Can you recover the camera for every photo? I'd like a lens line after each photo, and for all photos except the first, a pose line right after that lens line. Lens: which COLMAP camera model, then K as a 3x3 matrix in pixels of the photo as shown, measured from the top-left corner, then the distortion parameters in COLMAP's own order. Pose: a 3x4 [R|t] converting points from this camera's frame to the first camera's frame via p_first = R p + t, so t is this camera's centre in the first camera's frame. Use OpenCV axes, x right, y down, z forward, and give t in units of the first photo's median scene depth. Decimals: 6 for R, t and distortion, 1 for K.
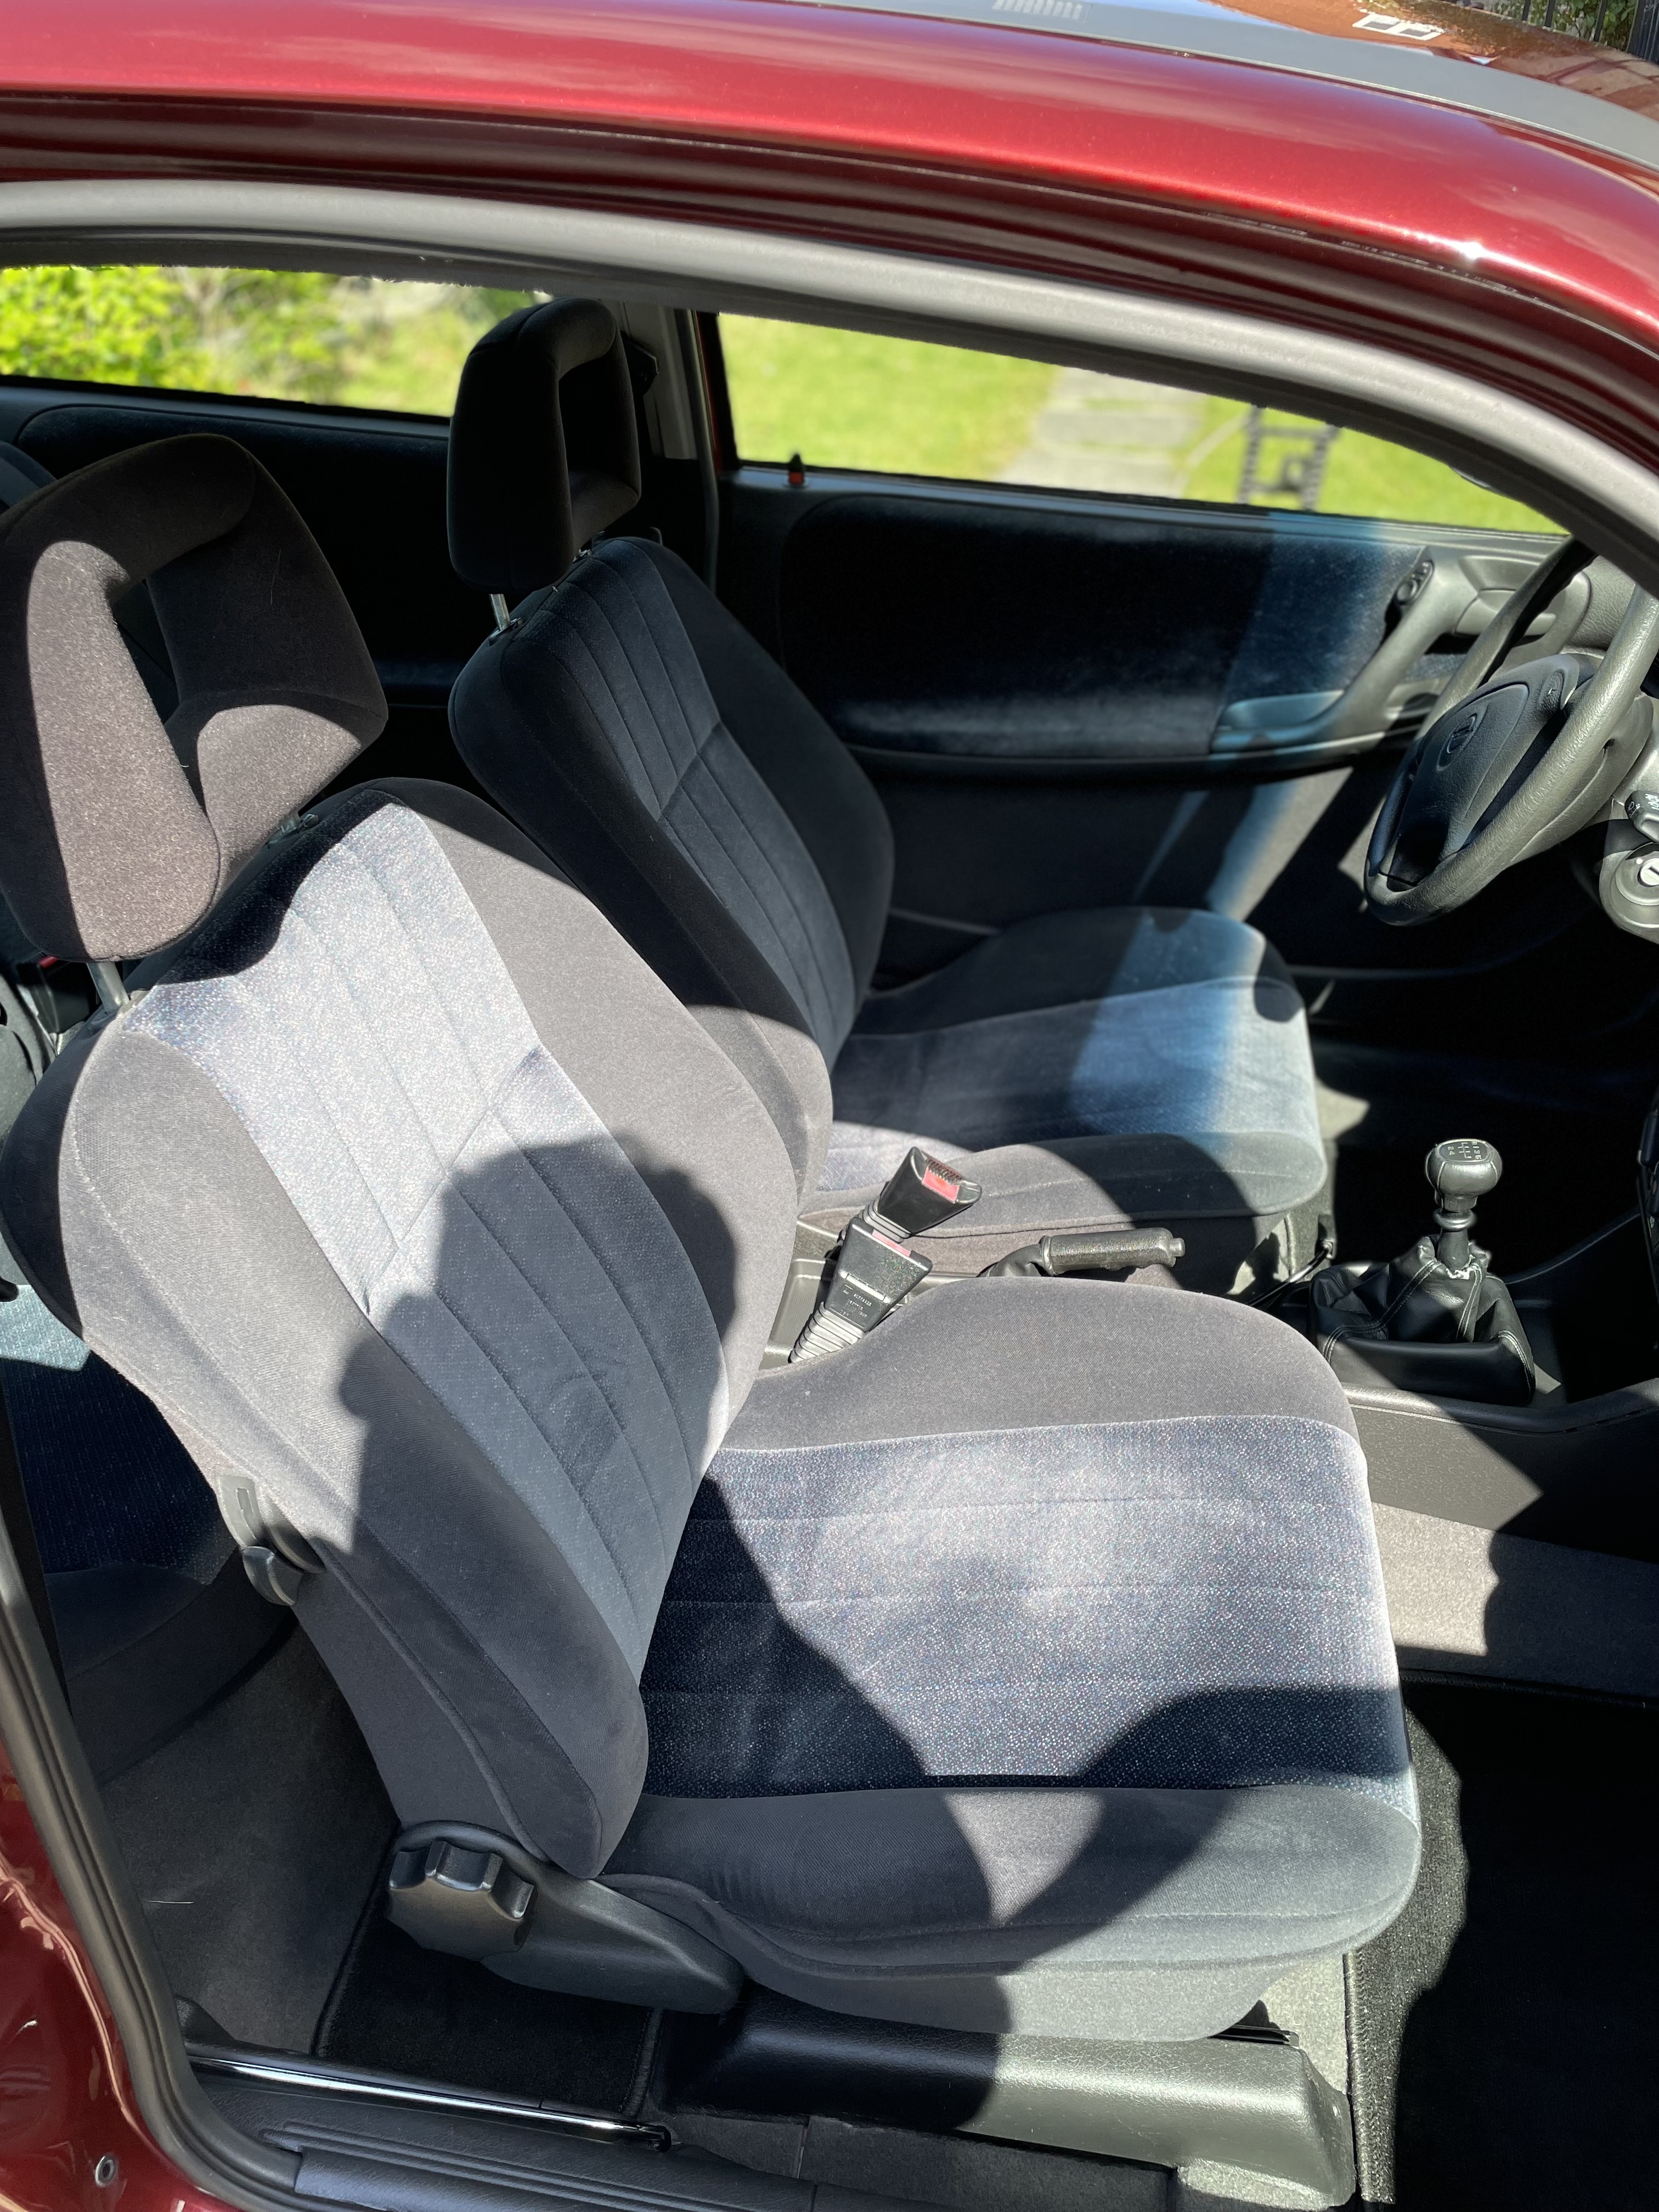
lens RADIAL K [[1572.6, 0, 829.5], [0, 1572.6, 1106.0], [0, 0, 1]] dist [0.102281, -0.175449]
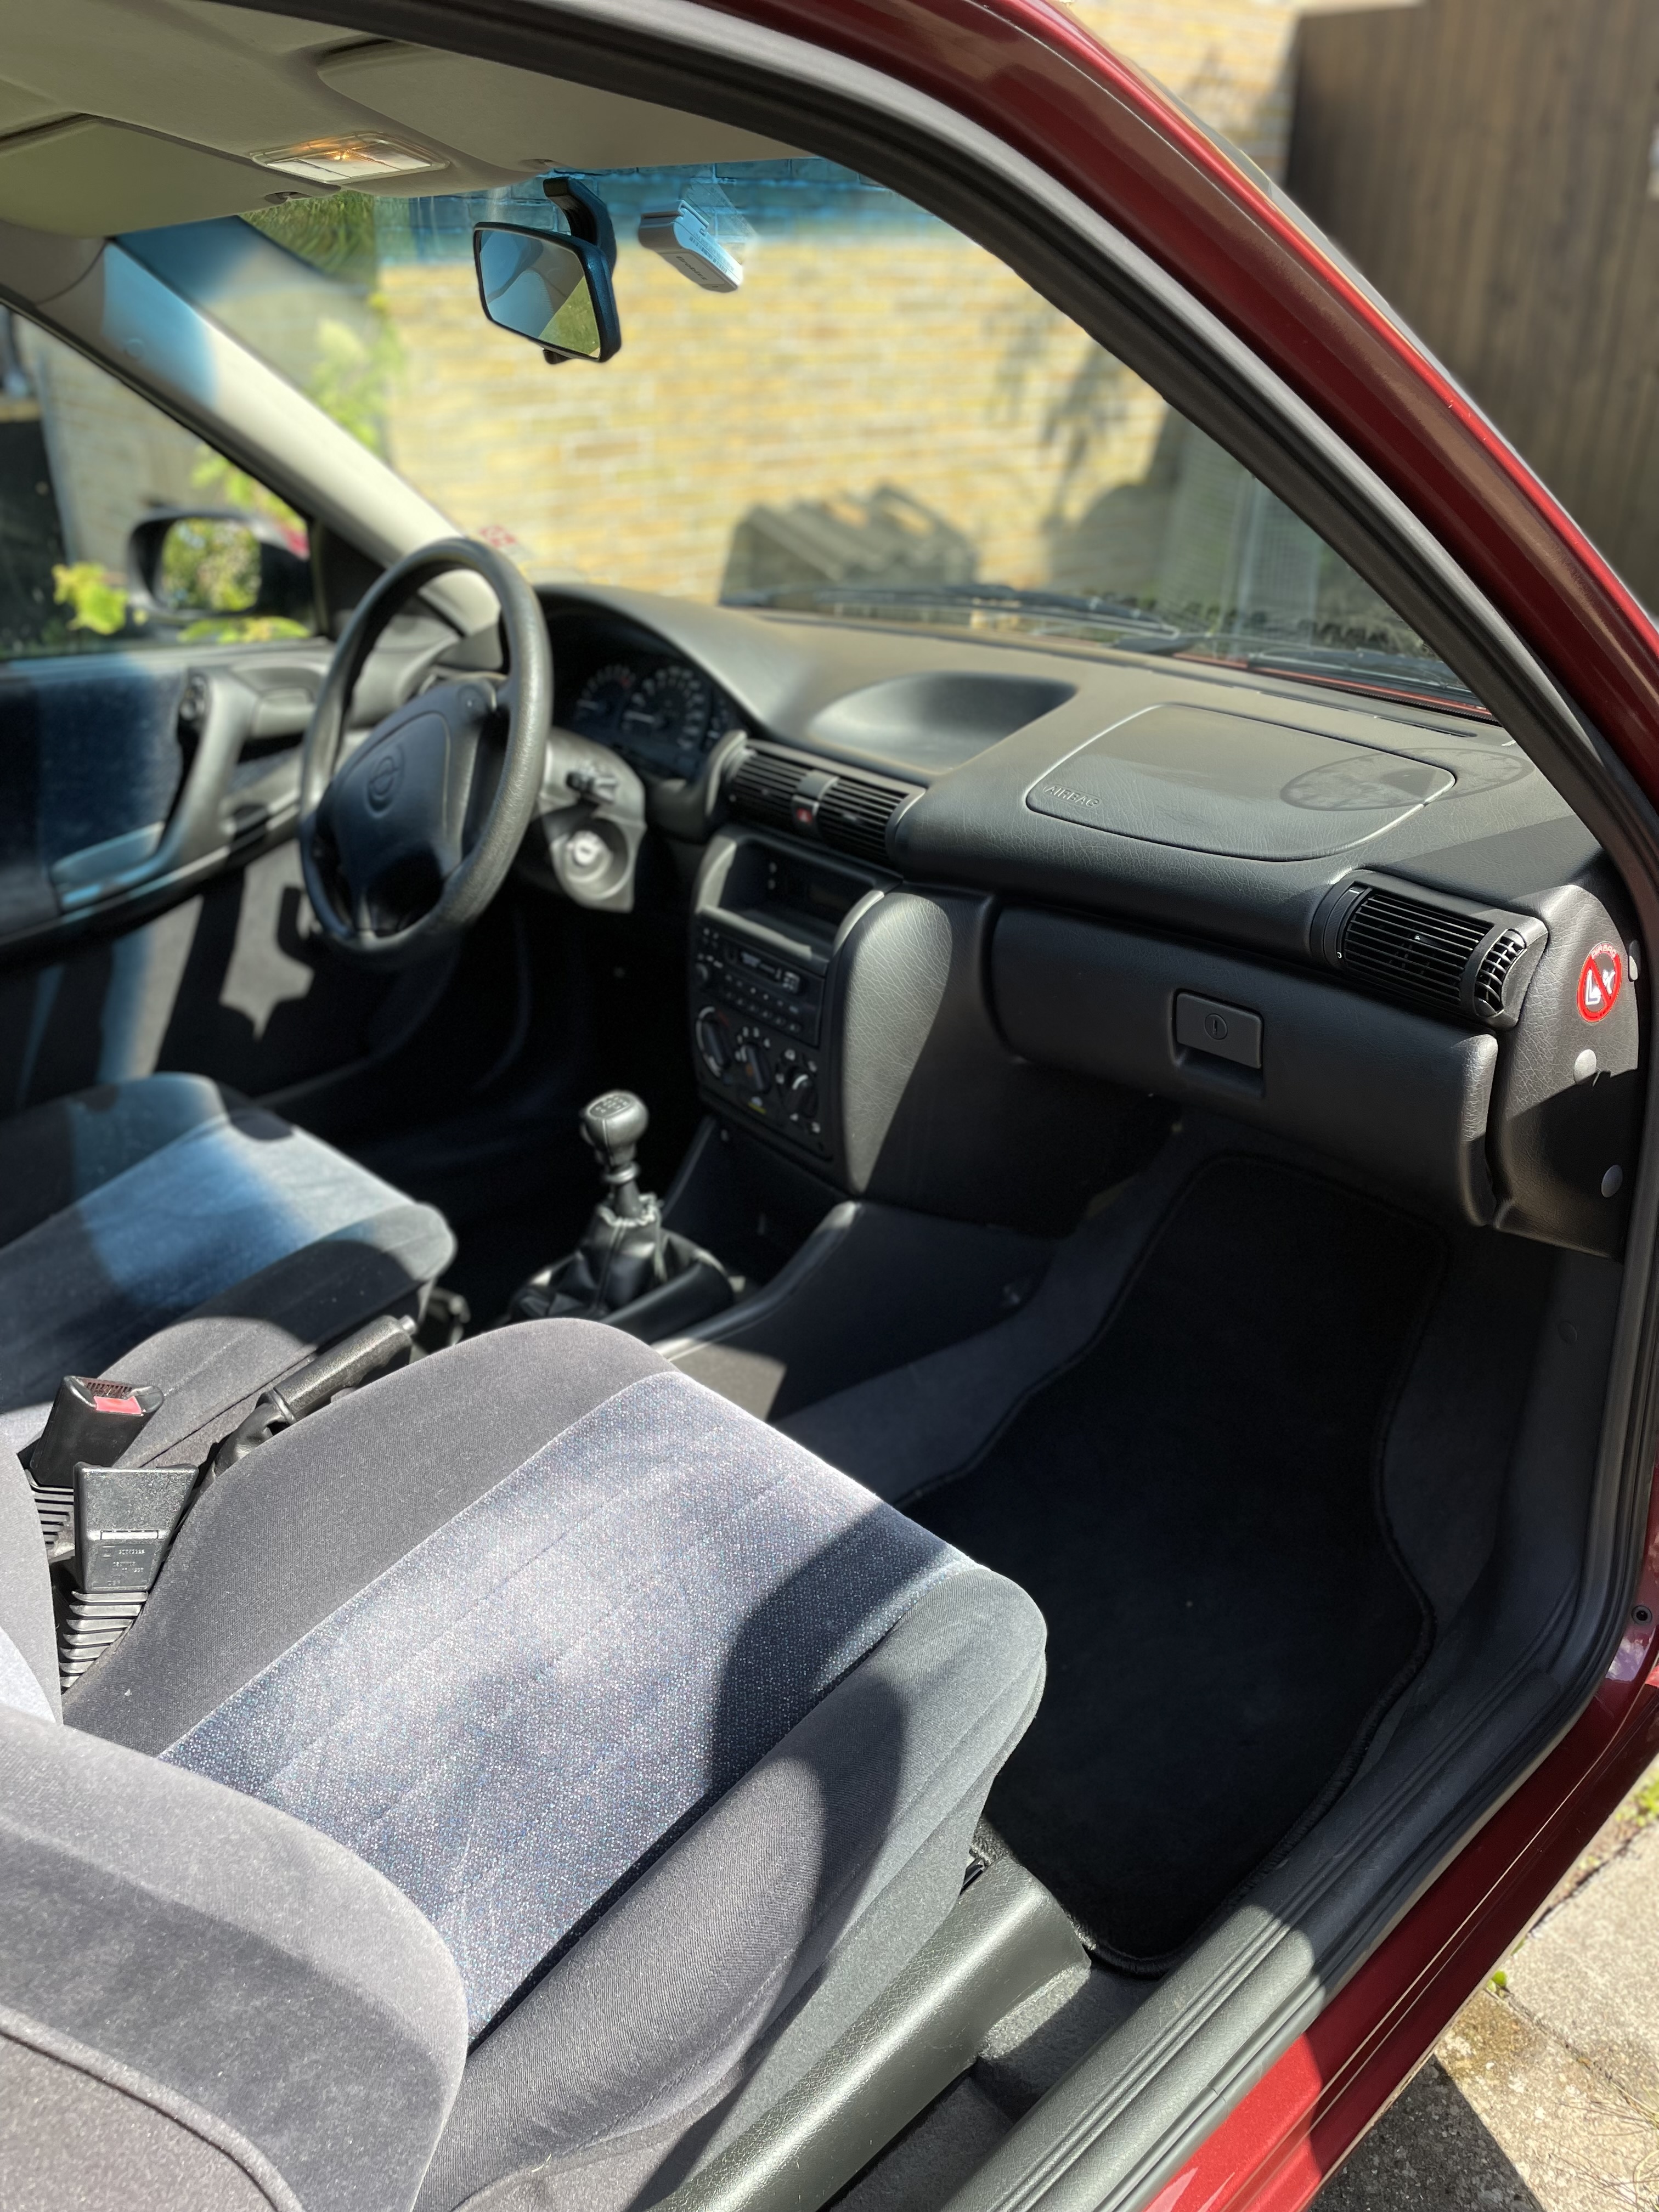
lens RADIAL K [[1572.6, 0, 829.5], [0, 1572.6, 1106.0], [0, 0, 1]] dist [0.102281, -0.175449]
pose [[0.627015, -0.352061, 0.694914, -0.206636], [0.447252, 0.893070, 0.048900, 0.035487], [-0.637823, 0.280141, 0.717428, 0.121557]]
